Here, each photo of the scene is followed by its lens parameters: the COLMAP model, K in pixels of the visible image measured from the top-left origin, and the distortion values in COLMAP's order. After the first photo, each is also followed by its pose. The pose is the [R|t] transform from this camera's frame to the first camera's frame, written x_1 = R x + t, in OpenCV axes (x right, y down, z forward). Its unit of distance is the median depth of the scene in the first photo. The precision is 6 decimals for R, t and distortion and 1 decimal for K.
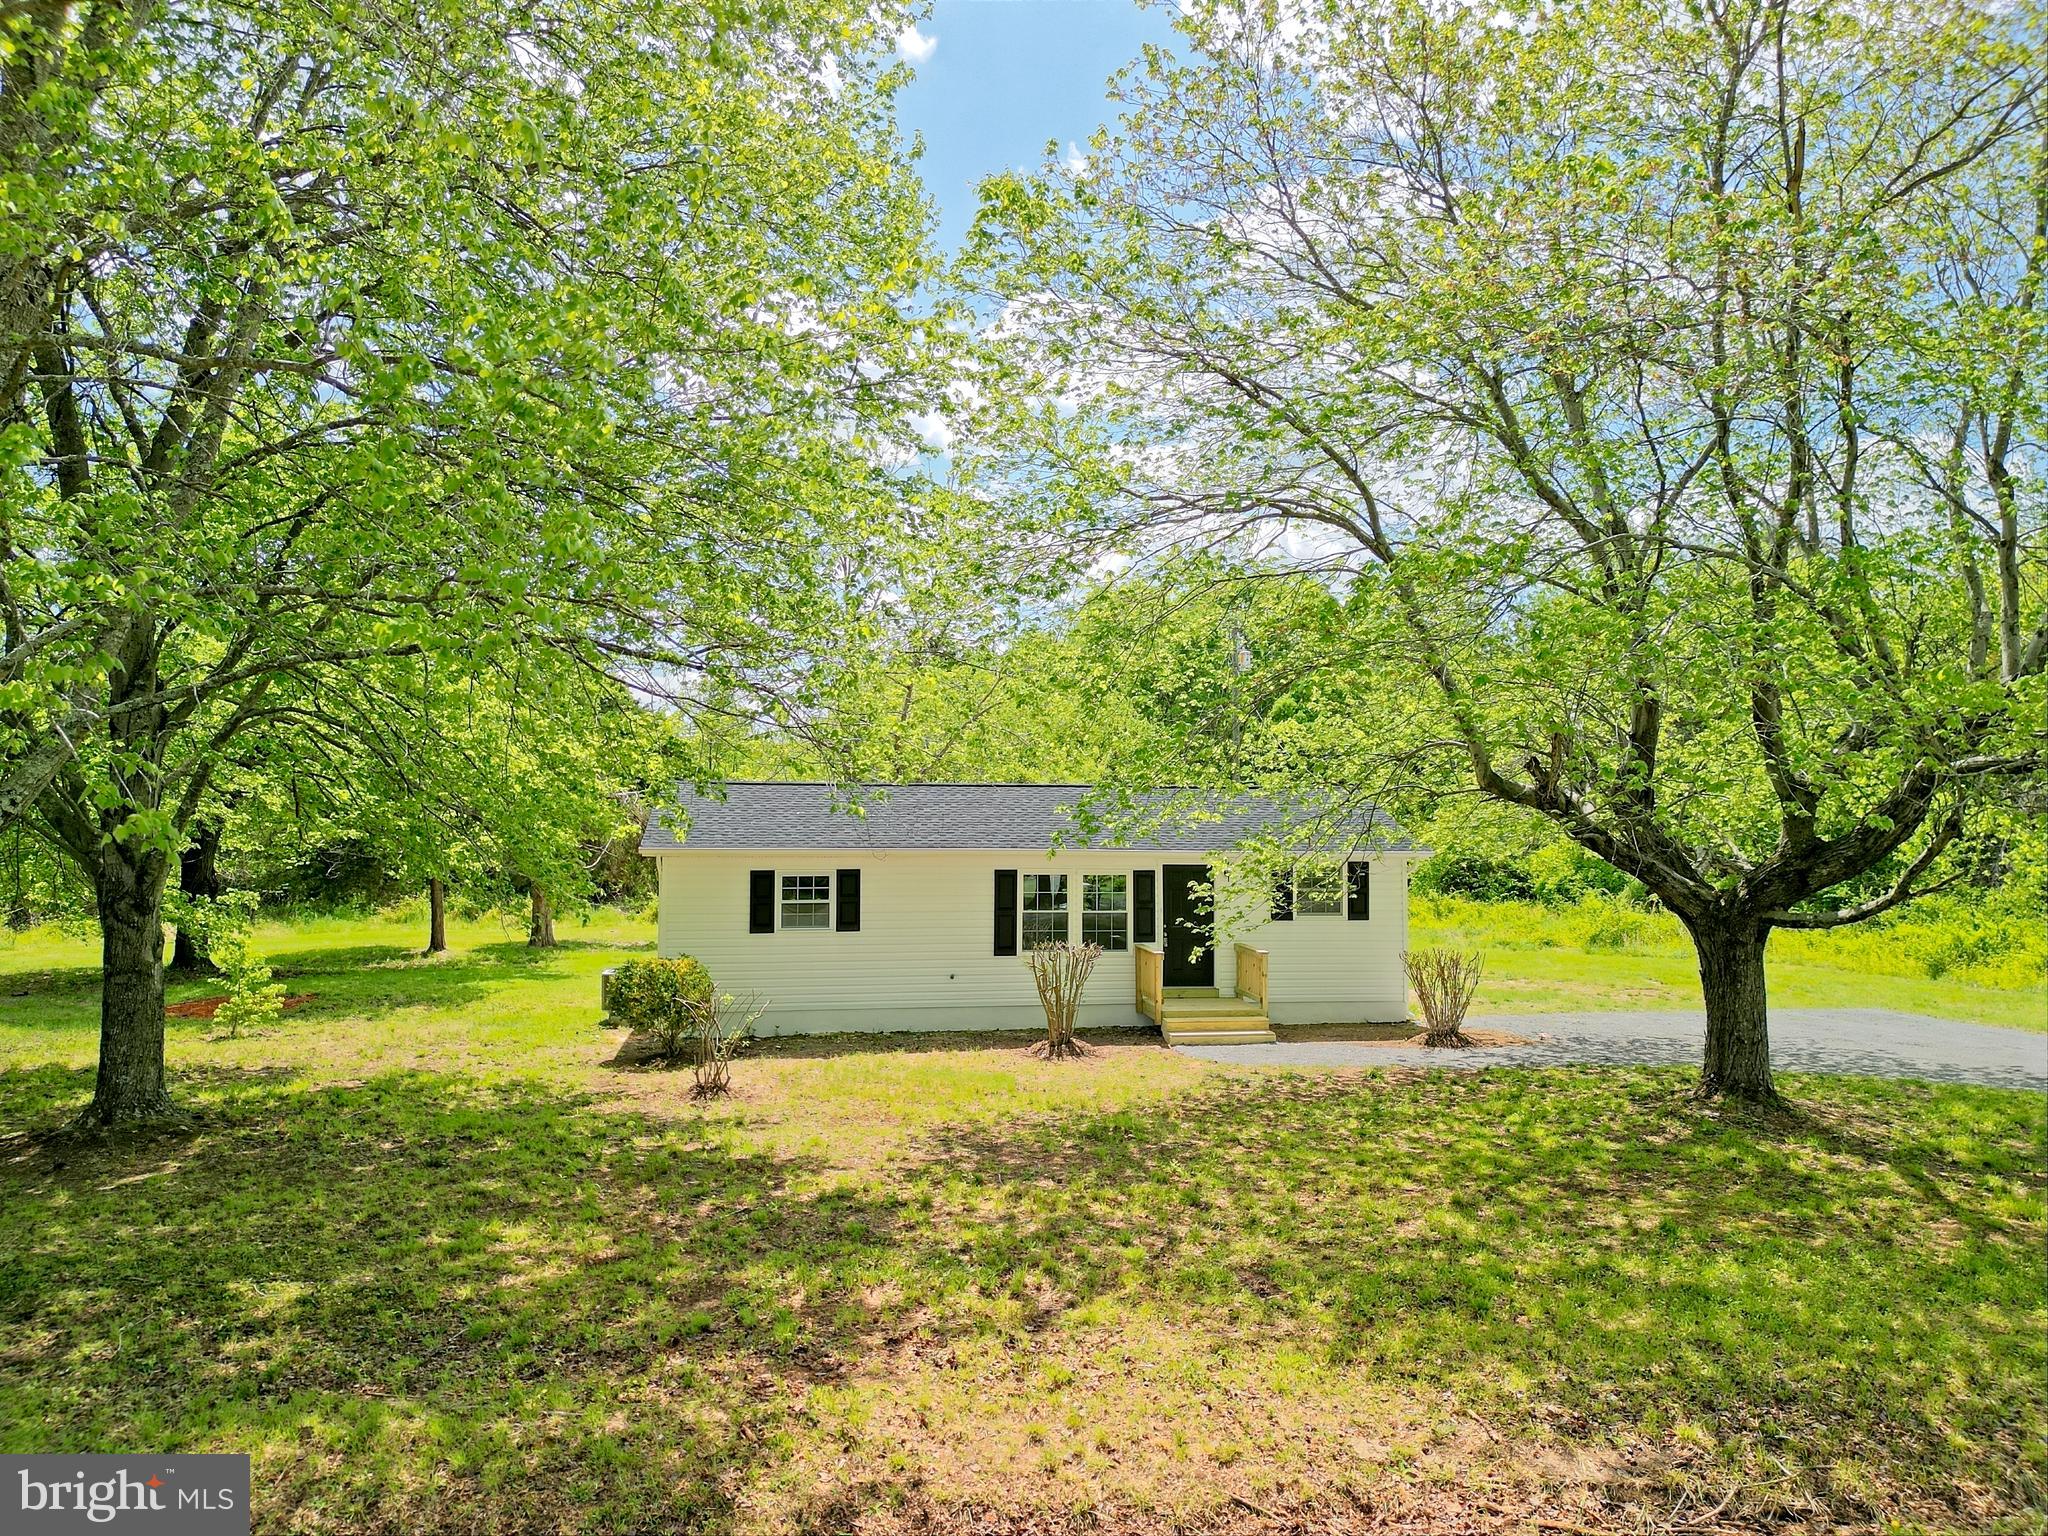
lens RADIAL K [[1435.4, 0, 1025.0], [0, 1435.4, 774.5], [0, 0, 1]] dist [0.060143, -0.055950]
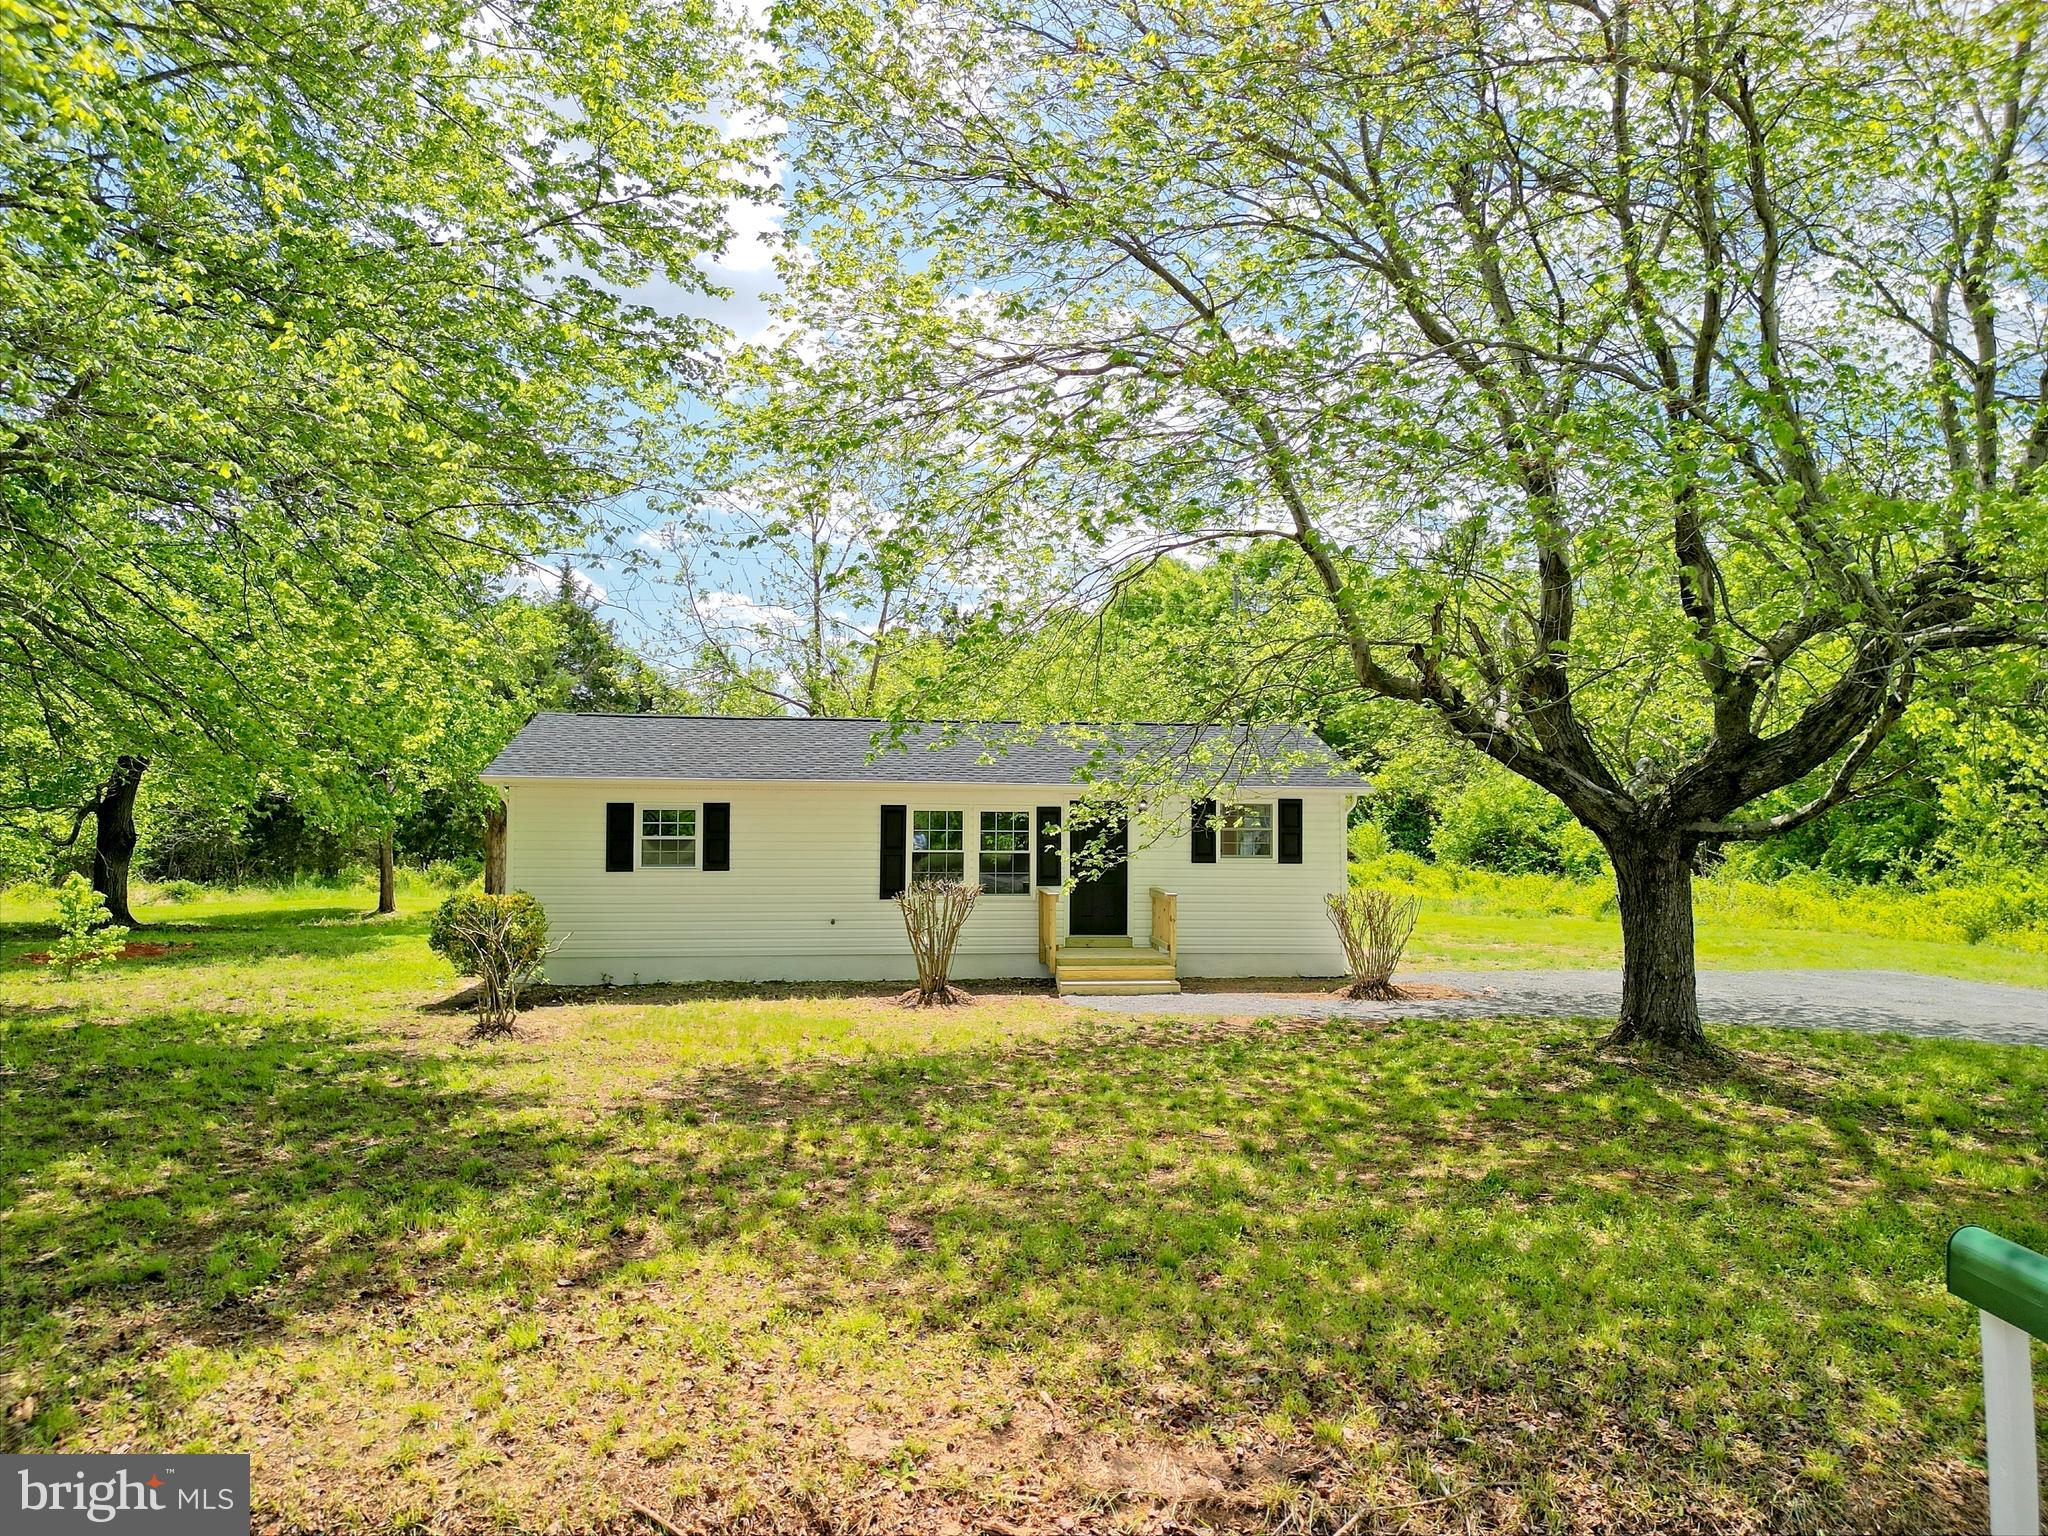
lens RADIAL K [[1435.4, 0, 1021.9], [0, 1435.4, 769.8], [0, 0, 1]] dist [0.060143, -0.055950]
pose [[0.998626, -0.000152, -0.052411, 0.127362], [0.000146, 1.000000, -0.000113, 0.048980], [0.052411, 0.000106, 0.998626, 0.107100]]
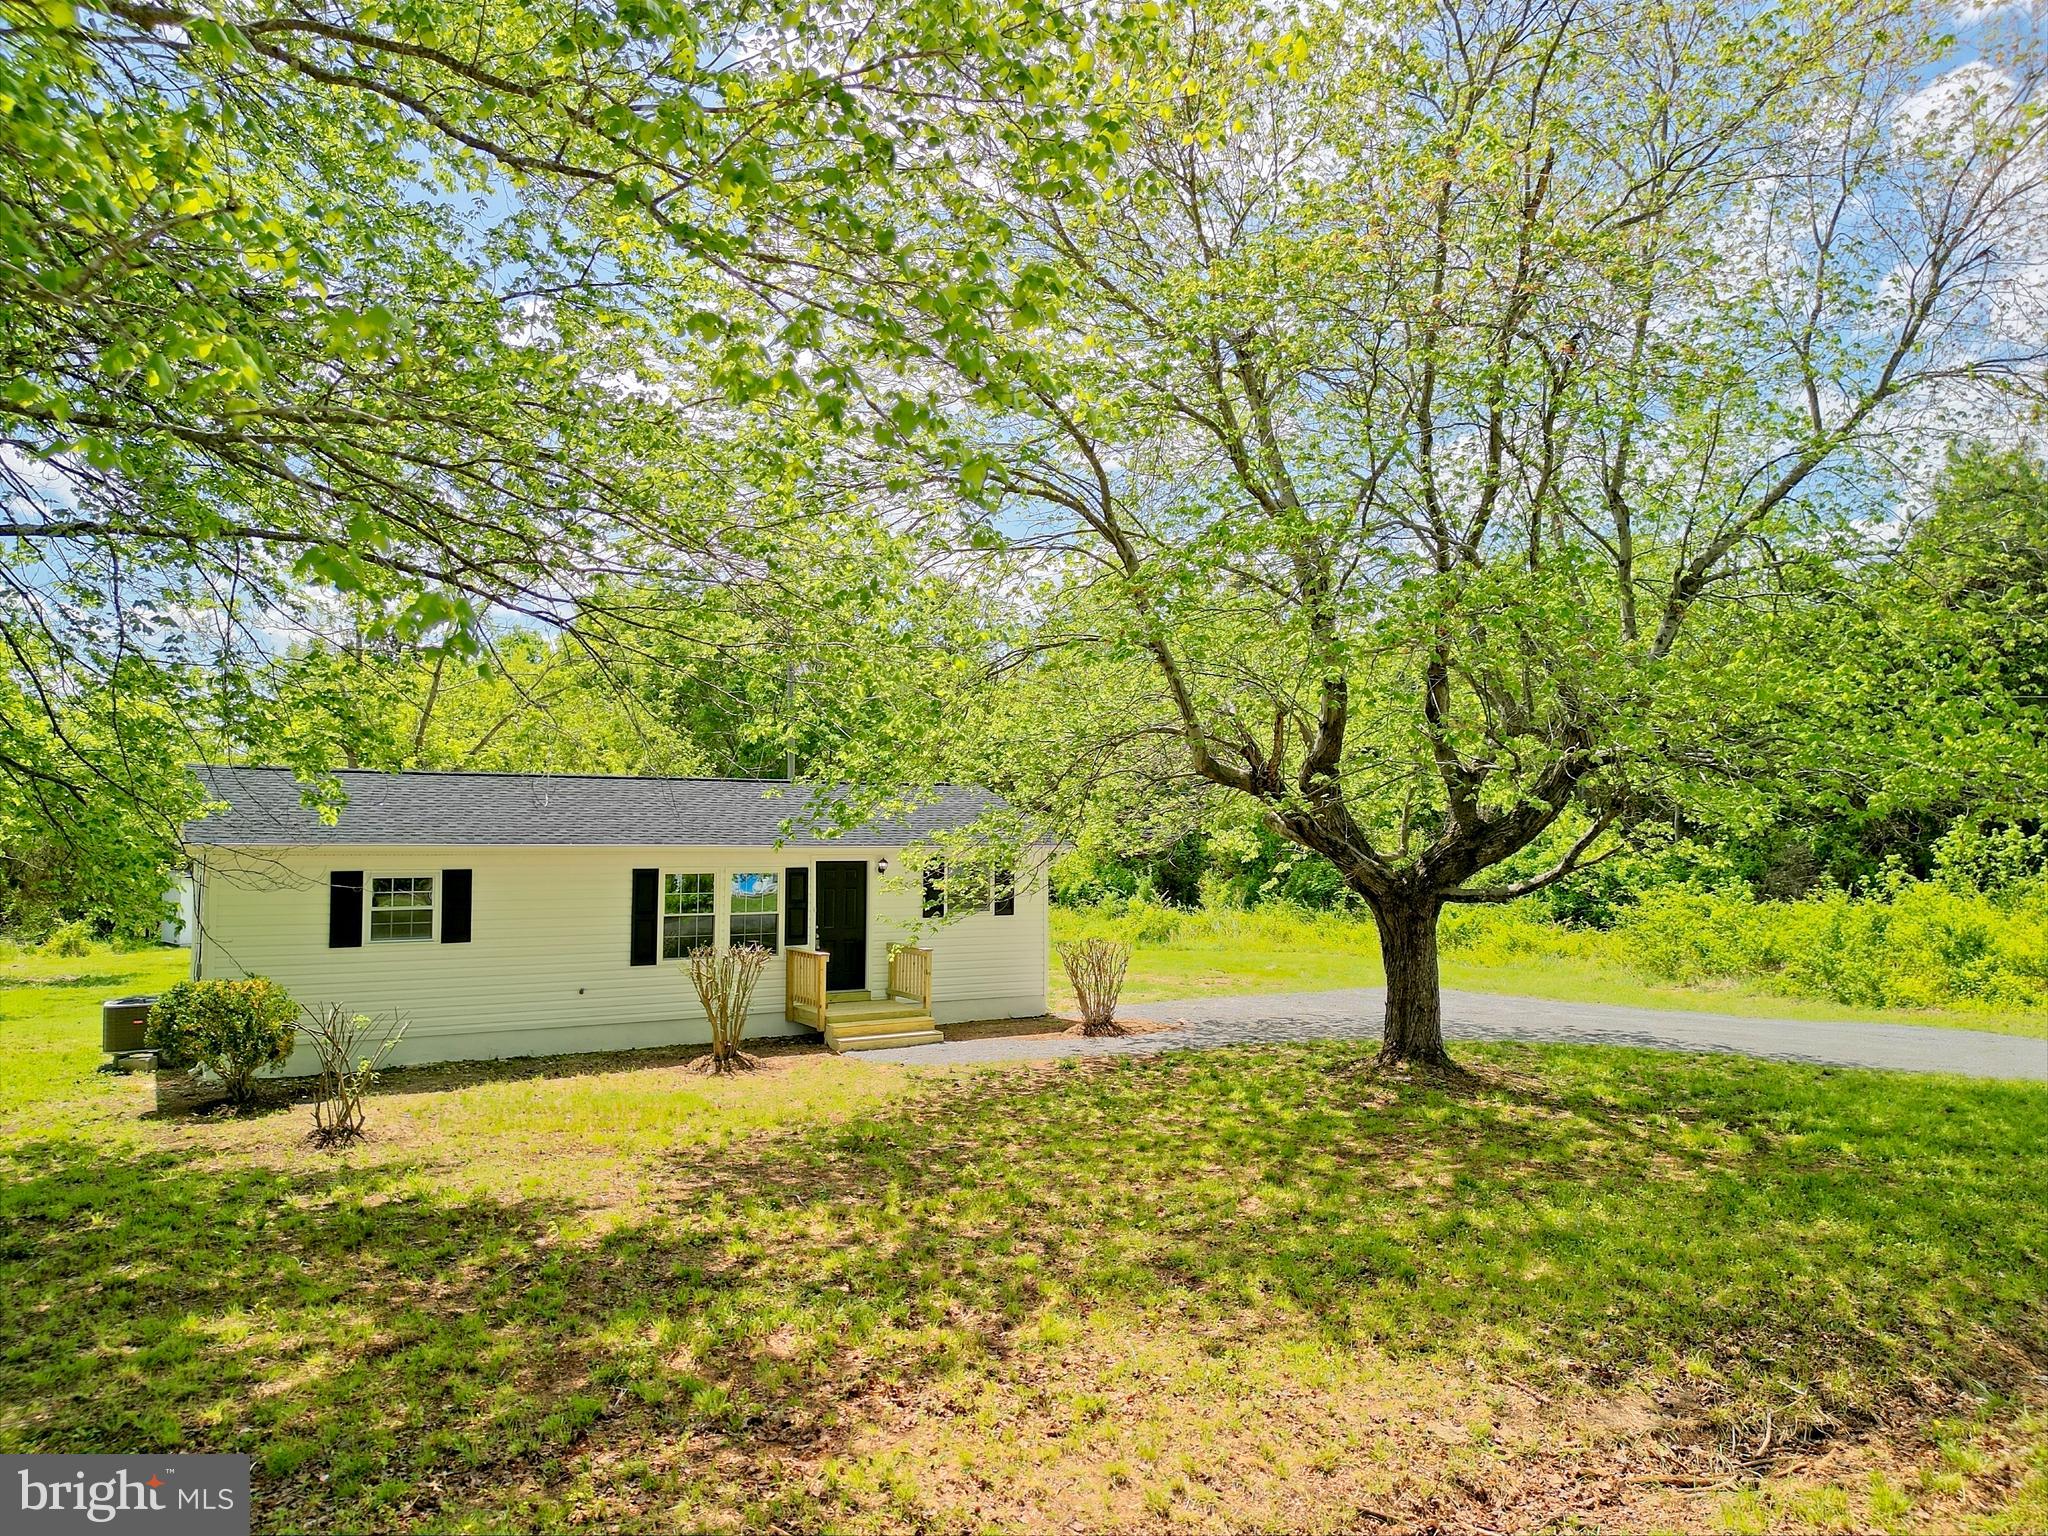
lens RADIAL K [[1435.4, 0, 1029.8], [0, 1435.4, 781.2], [0, 0, 1]] dist [0.060143, -0.055950]
pose [[0.930954, 0.011463, 0.364958, -0.130182], [-0.007913, 0.999906, -0.011220, 0.022357], [-0.365052, 0.007558, 0.930956, 0.084200]]
